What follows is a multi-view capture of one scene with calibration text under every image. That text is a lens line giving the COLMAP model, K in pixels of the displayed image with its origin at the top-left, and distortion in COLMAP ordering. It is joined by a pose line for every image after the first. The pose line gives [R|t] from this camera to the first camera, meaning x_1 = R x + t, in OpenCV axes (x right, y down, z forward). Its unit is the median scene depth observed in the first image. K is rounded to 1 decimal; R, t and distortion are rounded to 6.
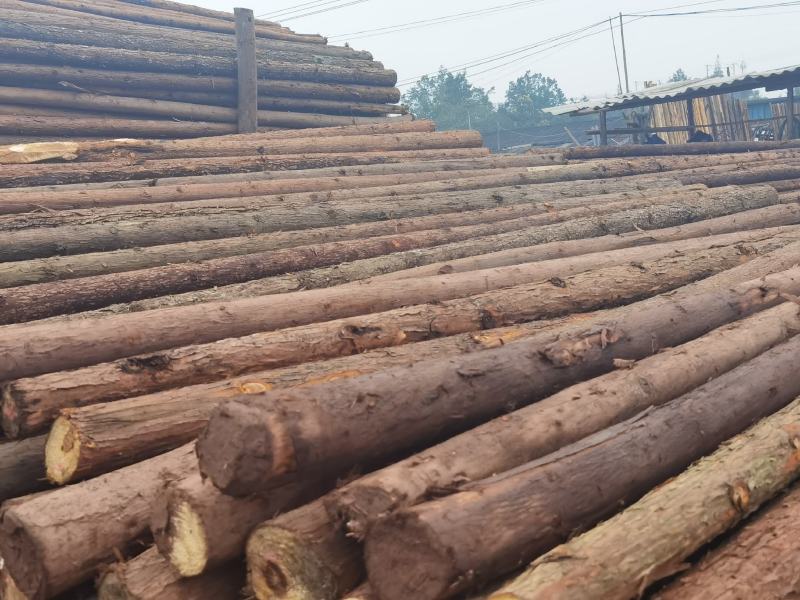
lens RADIAL K [[957.6, 0, 402.3], [0, 957.6, 298.1], [0, 0, 1]] dist [-0.003072, 0.000000]
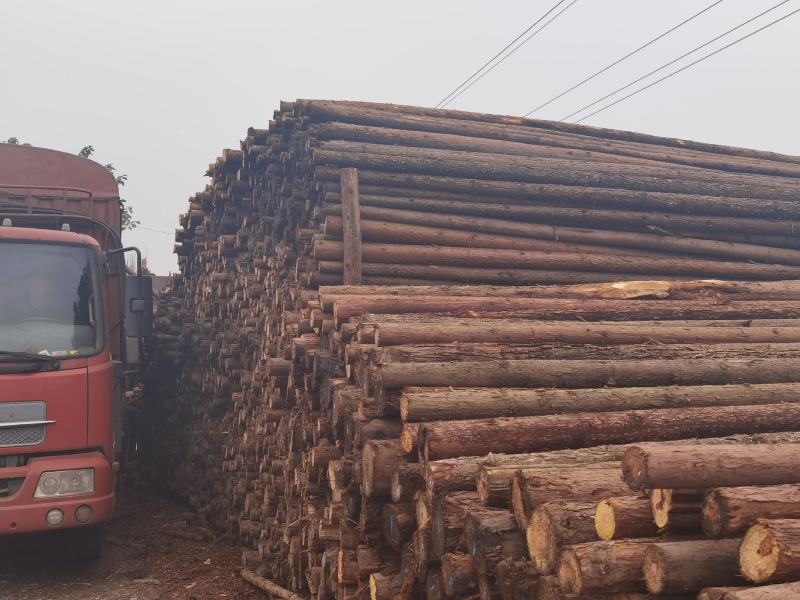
lens RADIAL K [[957.6, 0, 402.5], [0, 957.6, 300.0], [0, 0, 1]] dist [-0.003072, 0.000000]
pose [[0.859426, 0.044546, -0.509315, -0.063772], [-0.113963, 0.987824, -0.105905, 0.011253], [0.498396, 0.149060, 0.854039, -0.115025]]
